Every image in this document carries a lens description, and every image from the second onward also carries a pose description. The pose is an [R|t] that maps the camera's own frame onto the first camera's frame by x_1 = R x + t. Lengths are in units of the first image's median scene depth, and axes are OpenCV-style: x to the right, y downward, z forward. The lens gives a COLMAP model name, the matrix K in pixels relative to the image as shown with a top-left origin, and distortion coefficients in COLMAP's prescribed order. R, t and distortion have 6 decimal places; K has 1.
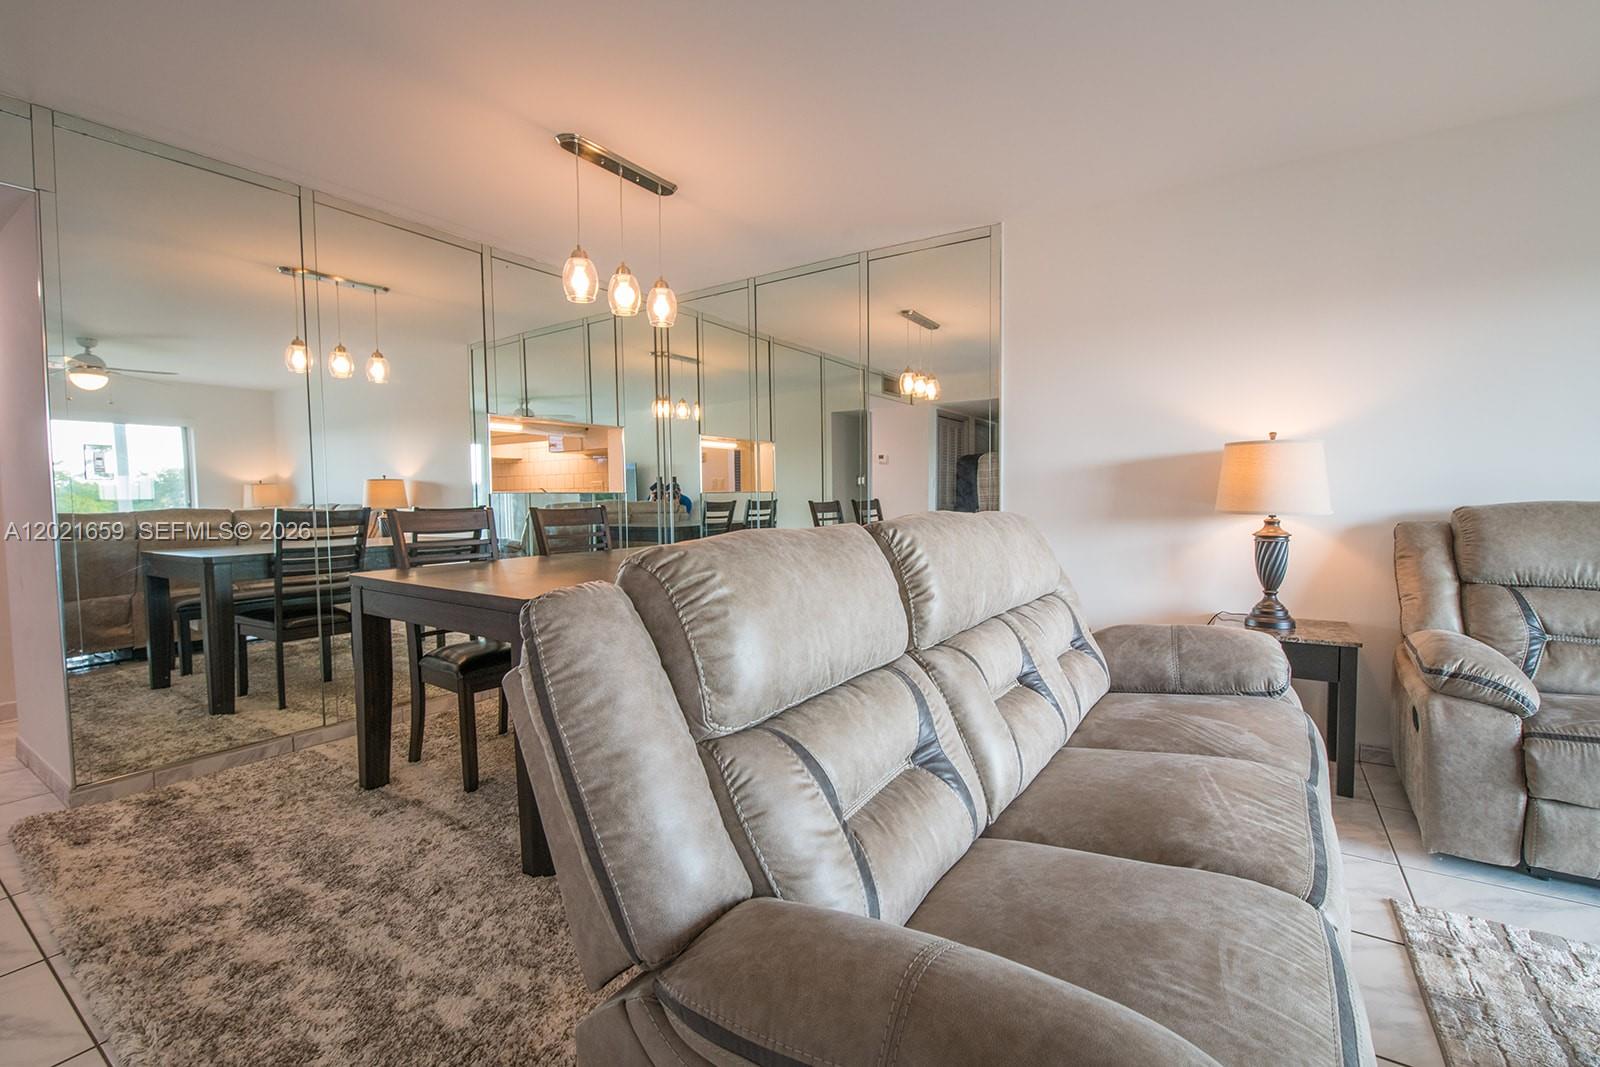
lens RADIAL K [[694.5, 0, 804.2], [0, 694.5, 526.5], [0, 0, 1]] dist [-0.000514, -0.007634]
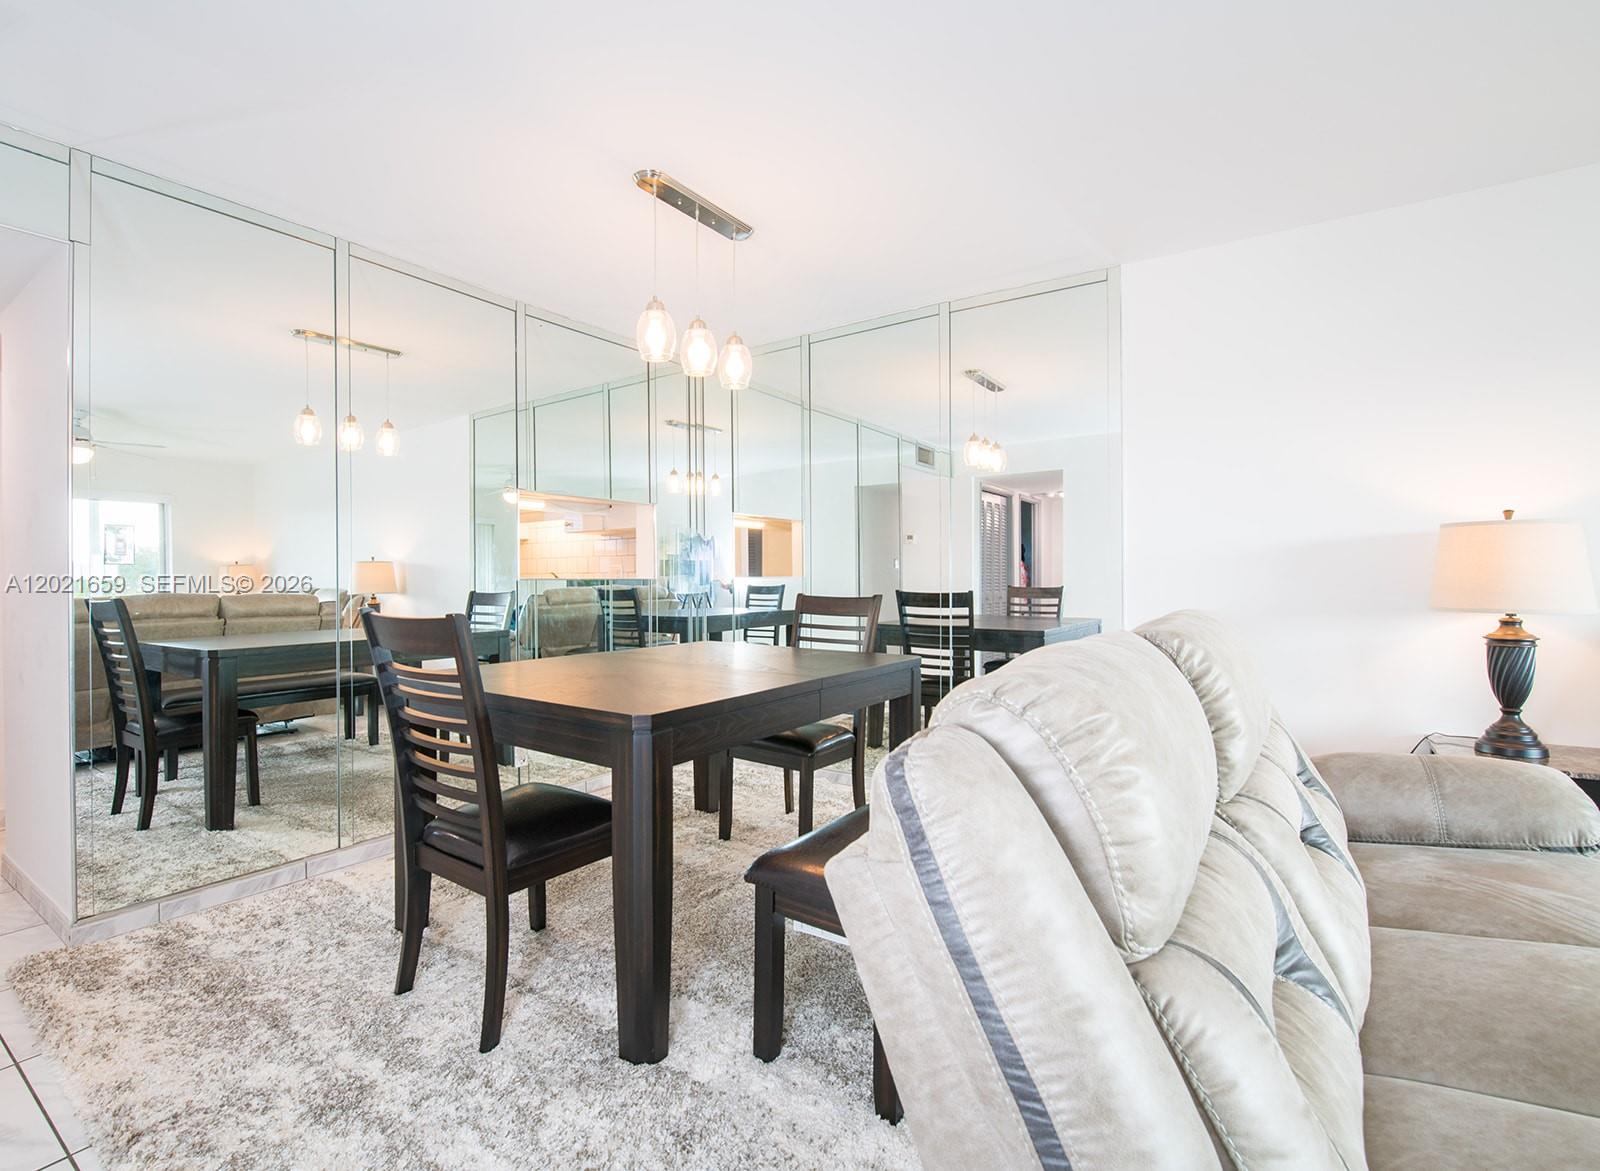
lens RADIAL K [[771.4, 0, 744.5], [0, 771.4, 574.2], [0, 0, 1]] dist [0.000668, -0.010231]
pose [[0.997953, 0.003722, -0.063837, -0.156211], [-0.006905, 0.998740, -0.049703, -0.012314], [0.063572, 0.050042, 0.996722, 0.069265]]
